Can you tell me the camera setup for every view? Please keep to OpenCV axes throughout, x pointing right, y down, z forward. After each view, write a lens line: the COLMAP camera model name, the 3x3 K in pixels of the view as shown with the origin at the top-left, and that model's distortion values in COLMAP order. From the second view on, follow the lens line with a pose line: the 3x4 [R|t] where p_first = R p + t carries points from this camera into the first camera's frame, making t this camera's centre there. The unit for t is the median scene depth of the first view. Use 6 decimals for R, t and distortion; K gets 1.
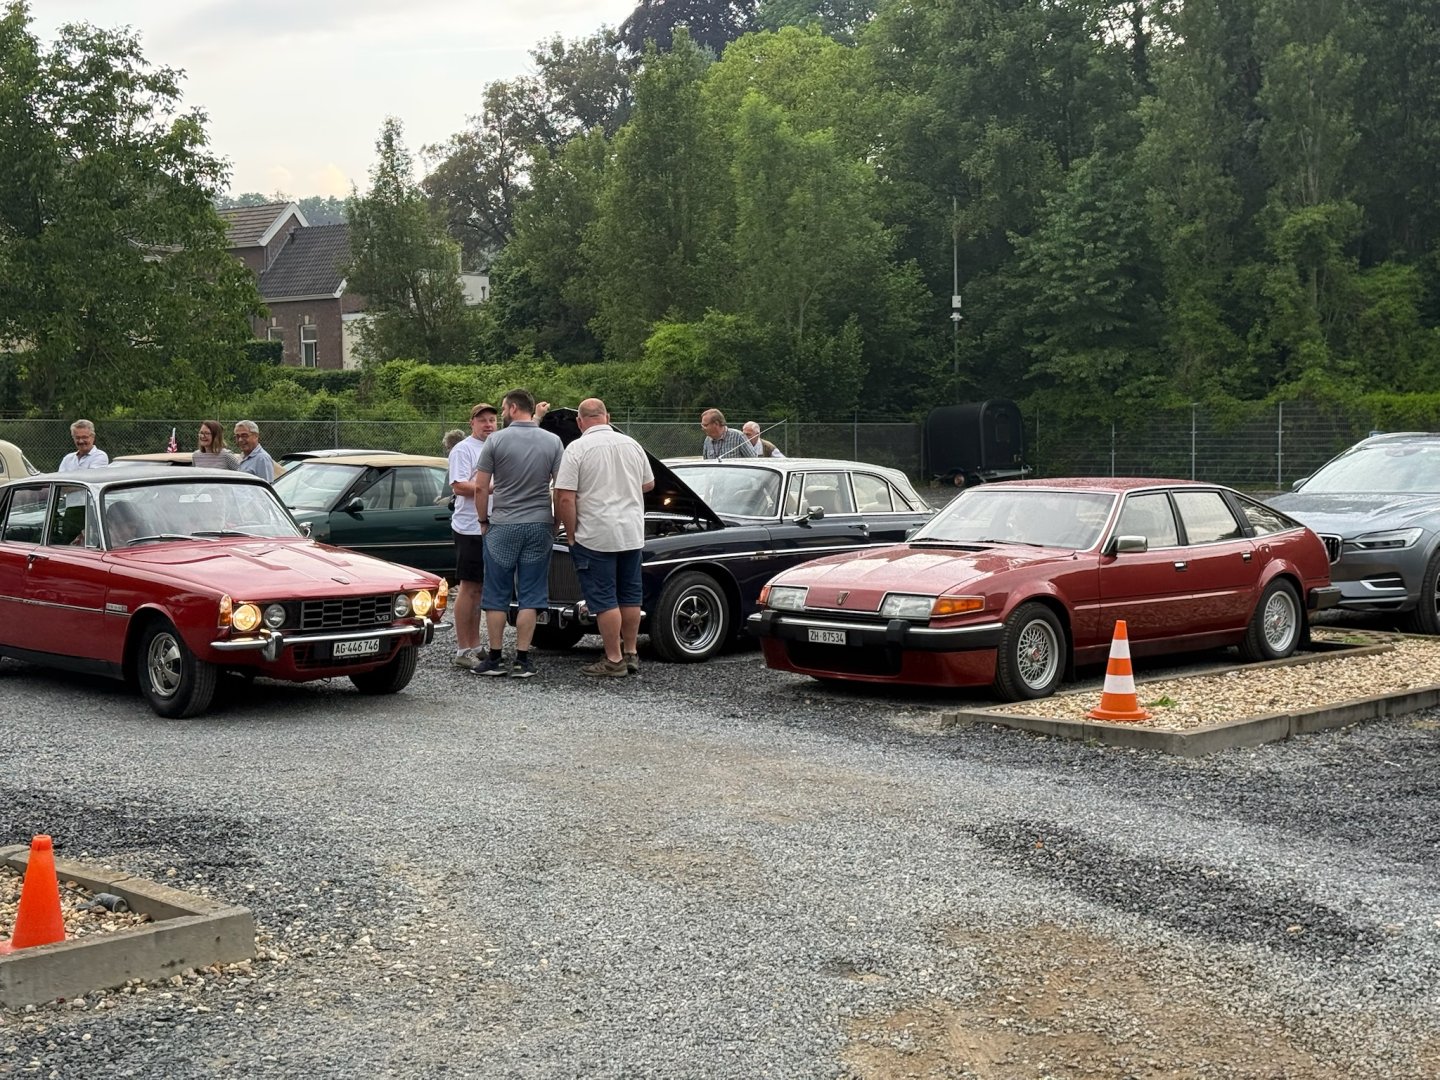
lens RADIAL K [[1956.7, 0, 720.0], [0, 1956.7, 540.0], [0, 0, 1]] dist [0.147438, -0.359091]
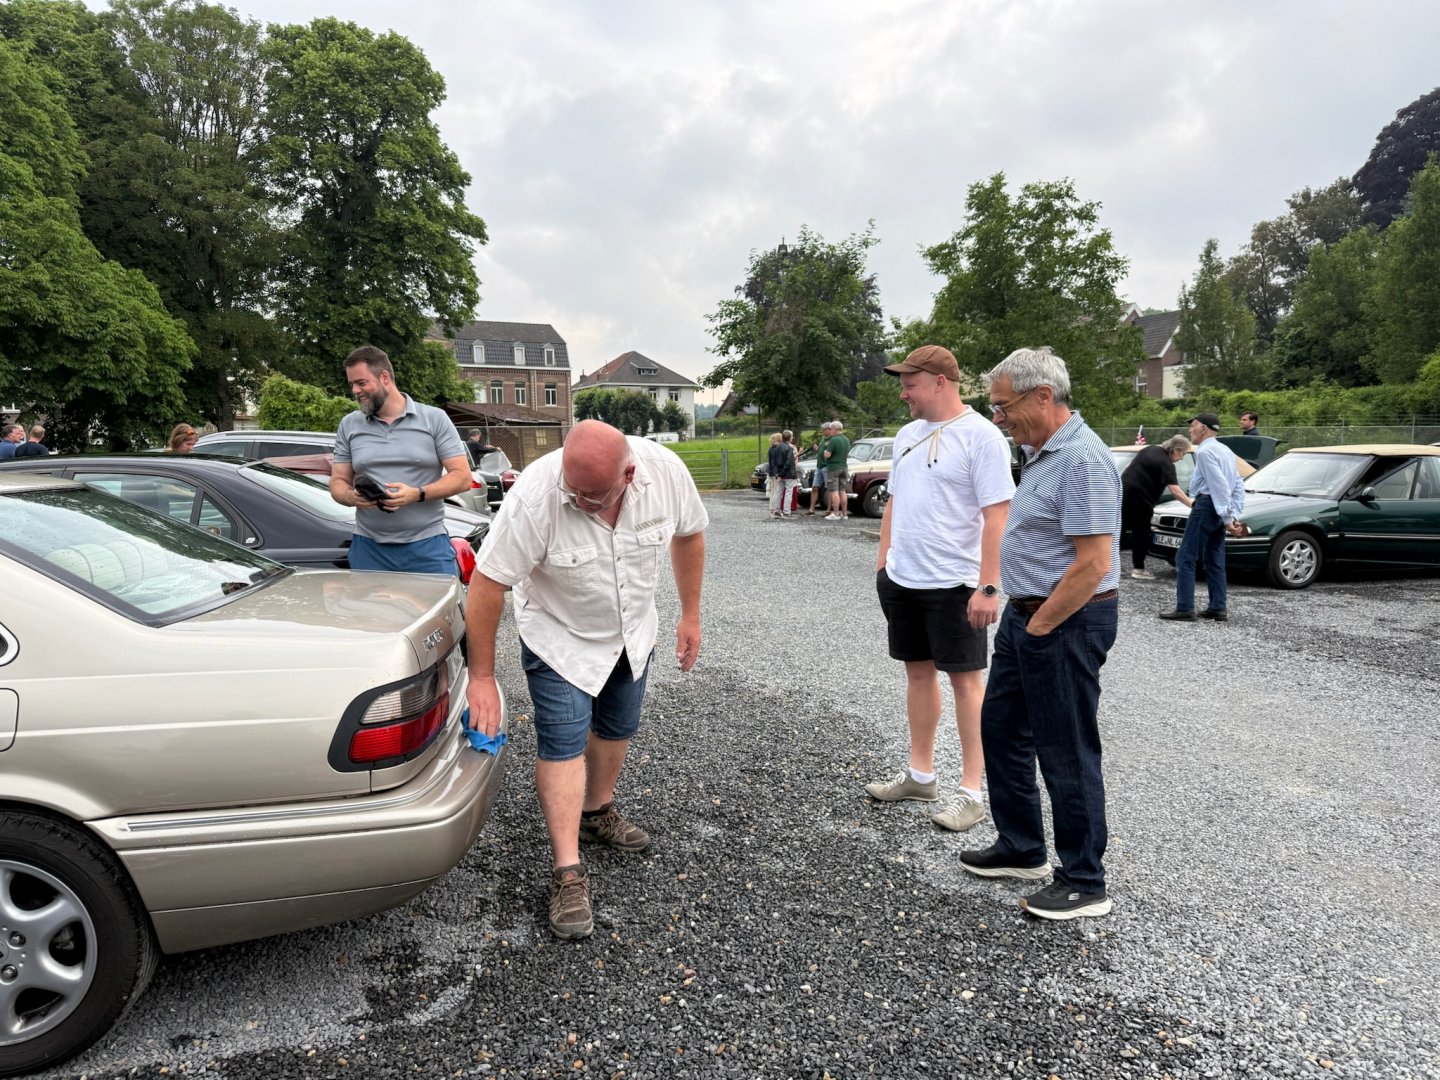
lens RADIAL K [[1006.4, 0, 720.0], [0, 1006.4, 540.0], [0, 0, 1]] dist [-0.000557, -0.000175]
pose [[0.838071, 0.046013, -0.543617, -0.060443], [-0.022403, 0.998499, 0.049977, -0.004249], [0.545100, -0.029705, 0.837844, 0.128164]]
